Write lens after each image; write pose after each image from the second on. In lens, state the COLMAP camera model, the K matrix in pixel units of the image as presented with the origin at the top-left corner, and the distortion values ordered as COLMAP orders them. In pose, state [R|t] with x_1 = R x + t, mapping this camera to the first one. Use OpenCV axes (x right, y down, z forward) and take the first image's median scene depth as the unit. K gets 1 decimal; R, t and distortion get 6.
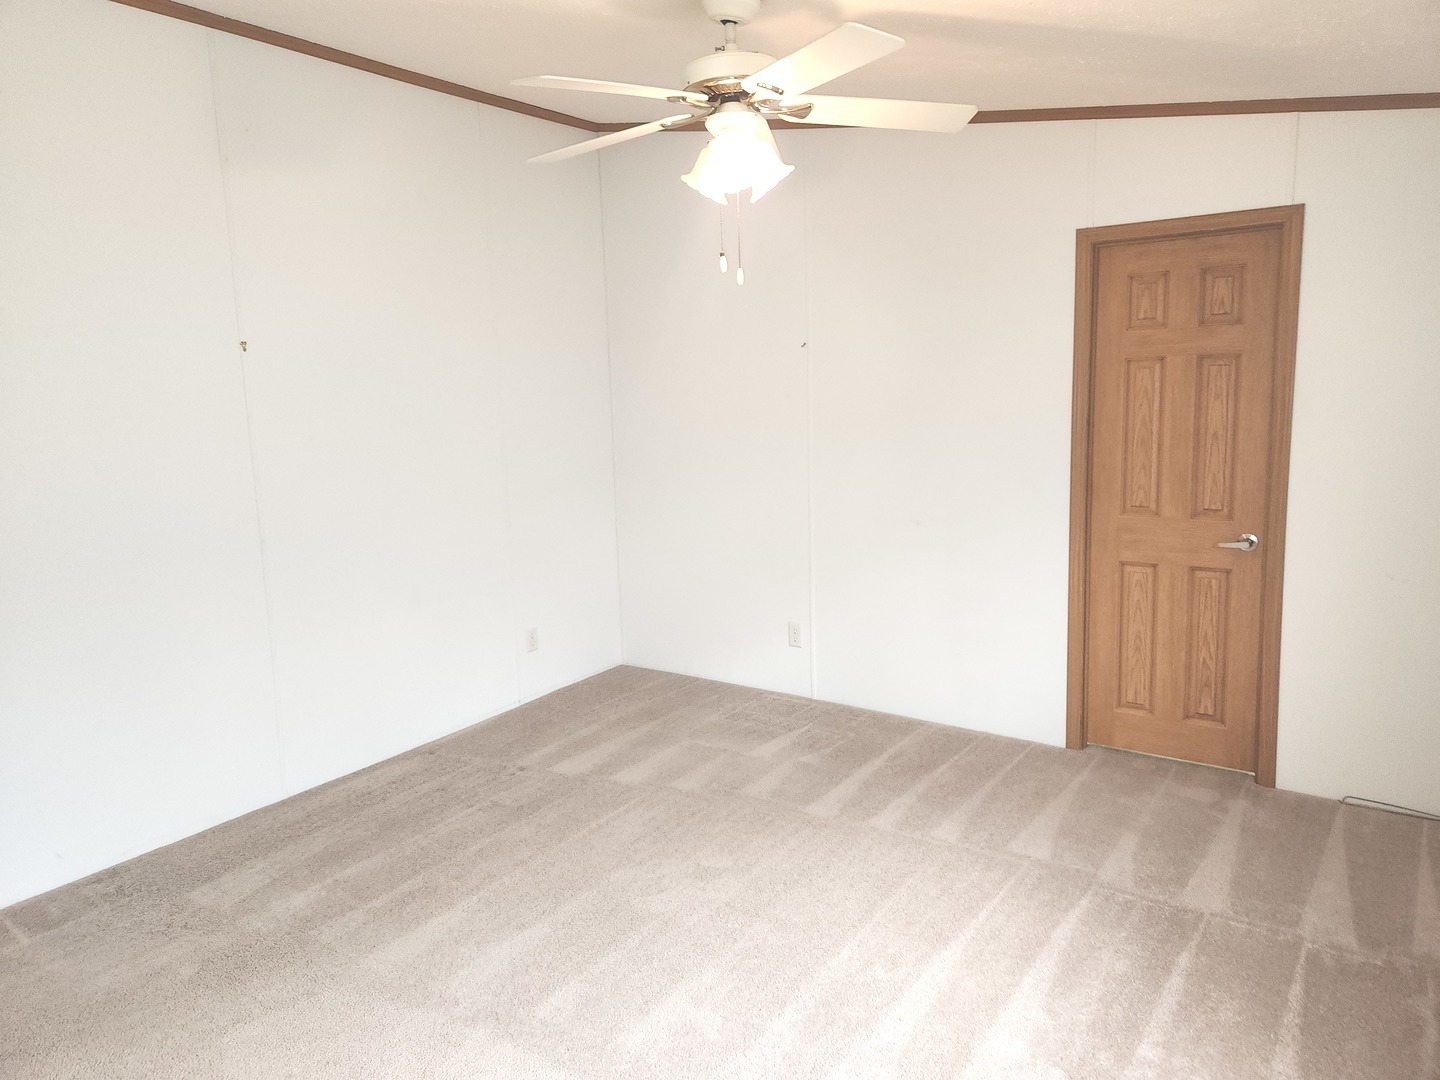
lens RADIAL K [[983.7, 0, 719.1], [0, 983.7, 520.4], [0, 0, 1]] dist [0.001696, -0.000569]
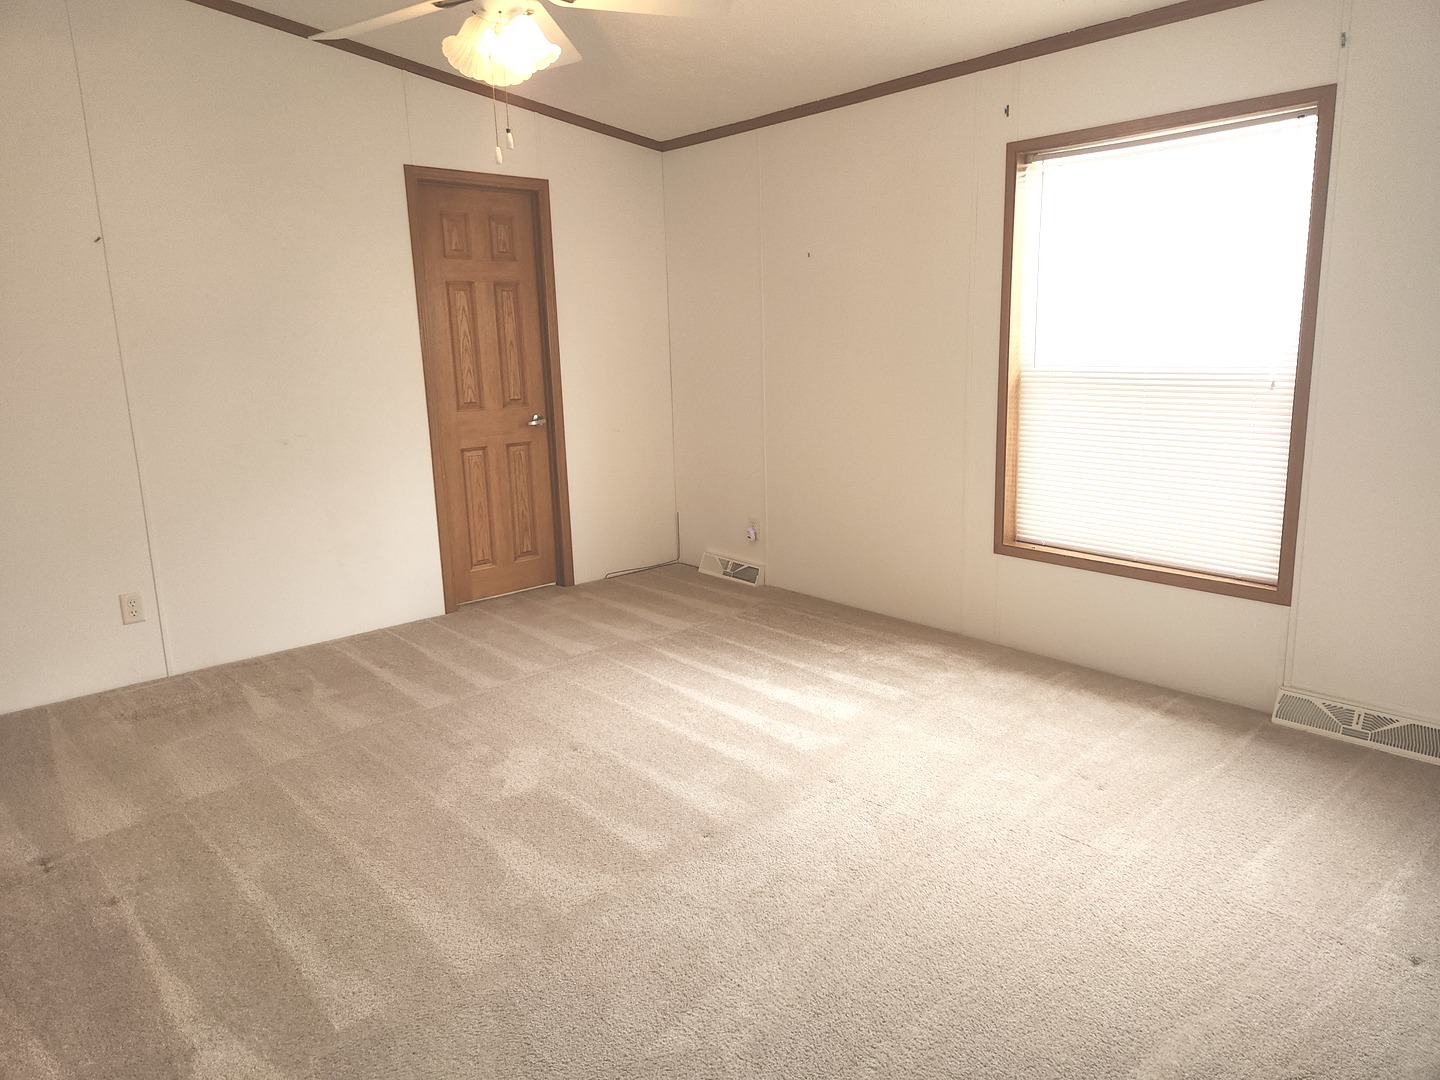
lens RADIAL K [[963.4, 0, 704.6], [0, 963.4, 523.2], [0, 0, 1]] dist [0.068468, 0.003322]
pose [[0.217164, -0.161948, 0.962607, -0.745210], [0.162813, 0.978337, 0.127863, 0.027851], [-0.962461, 0.128958, 0.238827, 0.445168]]
